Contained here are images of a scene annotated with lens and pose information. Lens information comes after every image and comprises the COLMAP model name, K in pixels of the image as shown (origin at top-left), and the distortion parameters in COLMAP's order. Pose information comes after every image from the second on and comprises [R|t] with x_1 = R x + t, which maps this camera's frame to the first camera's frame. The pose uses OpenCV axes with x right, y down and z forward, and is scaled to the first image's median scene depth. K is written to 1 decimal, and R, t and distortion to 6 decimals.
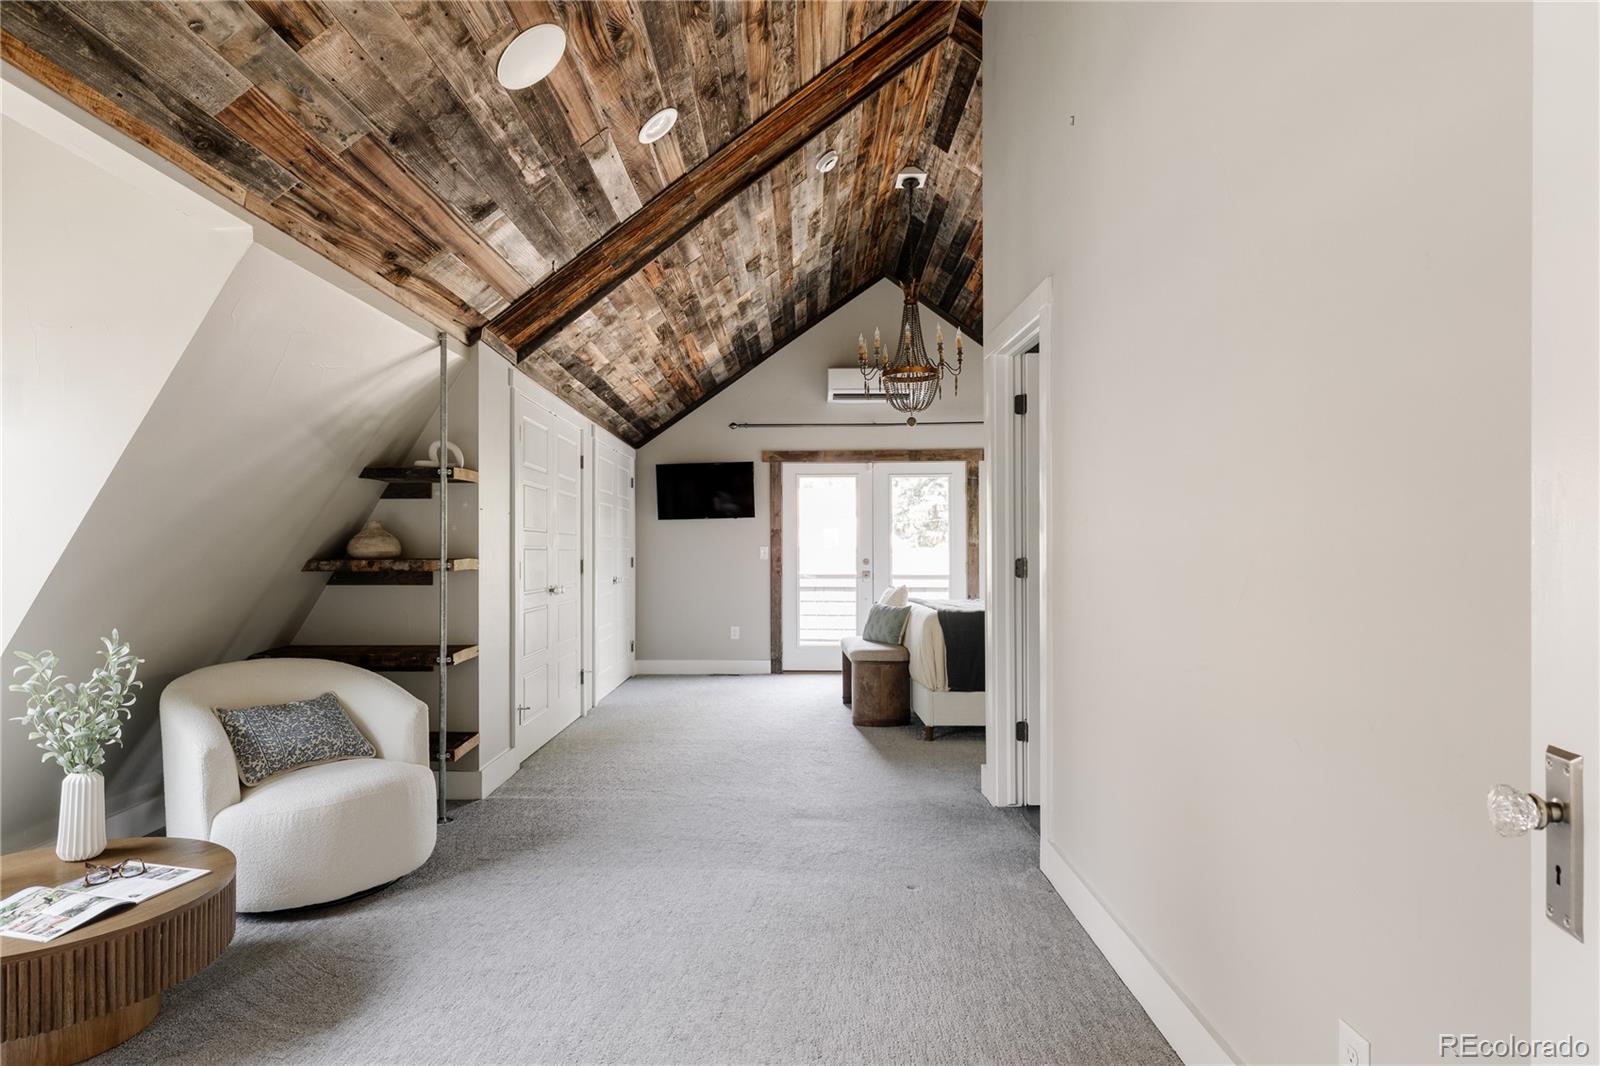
lens RADIAL K [[920.6, 0, 797.4], [0, 920.6, 533.3], [0, 0, 1]] dist [0.005864, 0.000185]
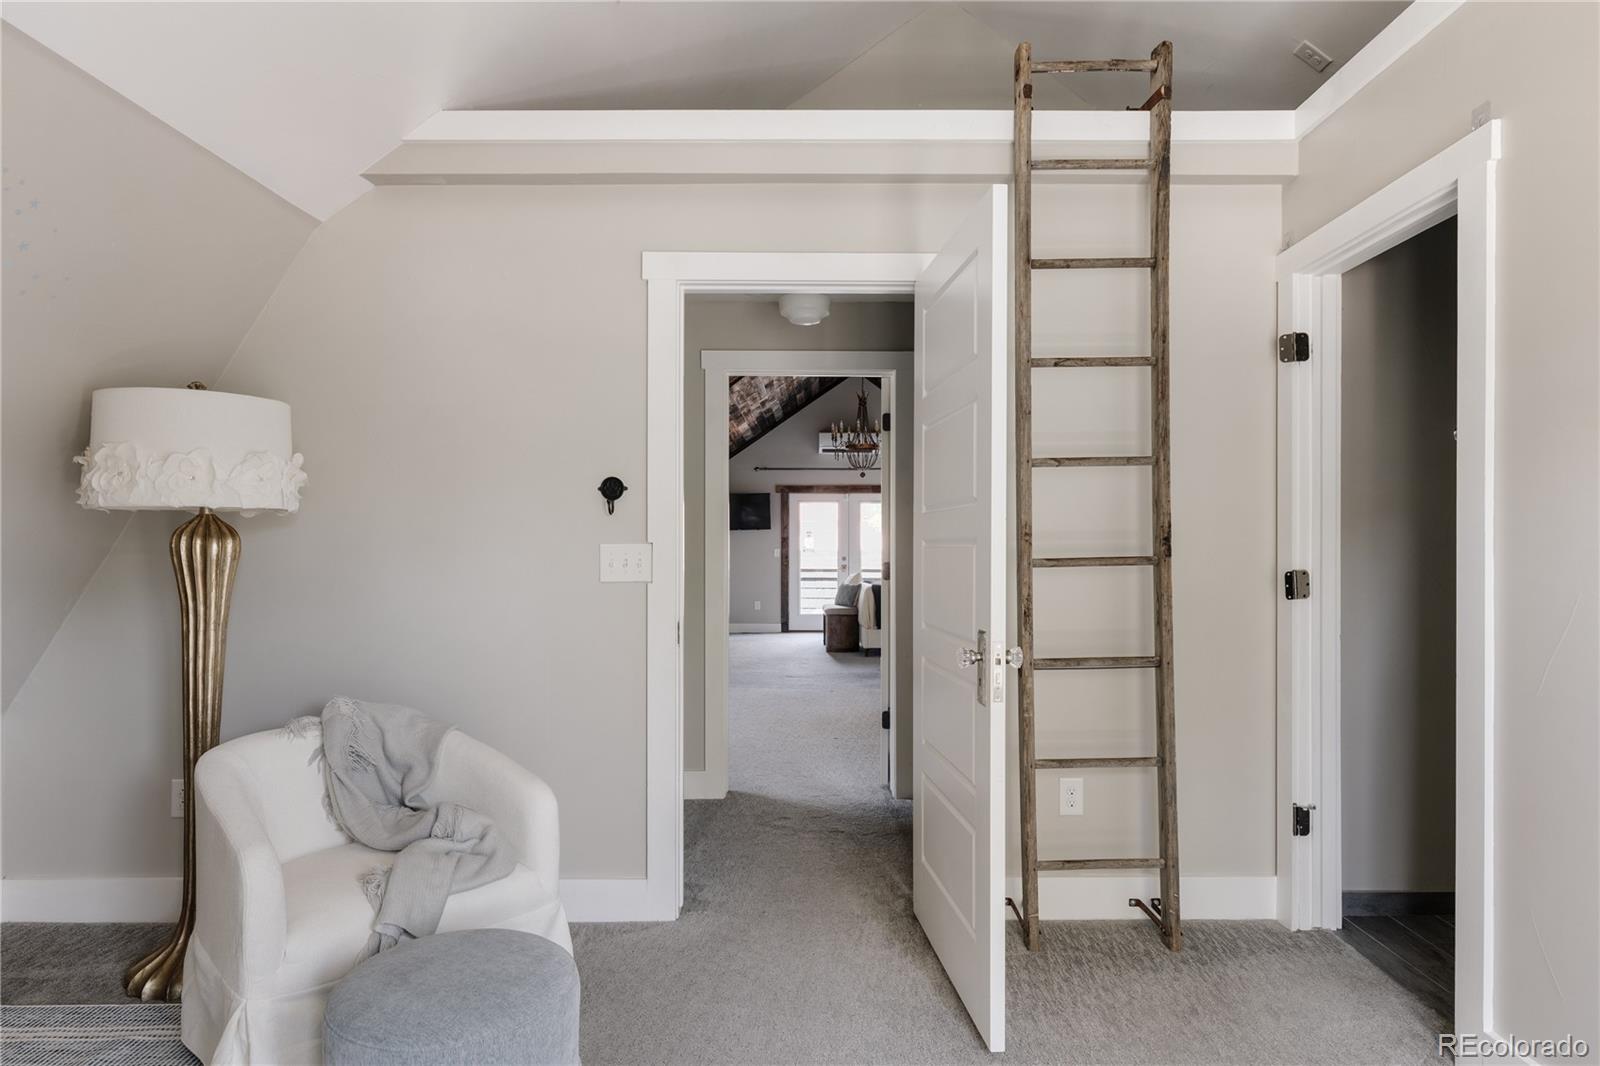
lens RADIAL K [[920.6, 0, 804.1], [0, 920.6, 536.5], [0, 0, 1]] dist [0.005864, 0.000185]
pose [[0.999870, 0.003227, -0.015813, 0.033688], [-0.003251, 0.999994, -0.001541, -0.003512], [0.015808, 0.001592, 0.999874, -0.533674]]
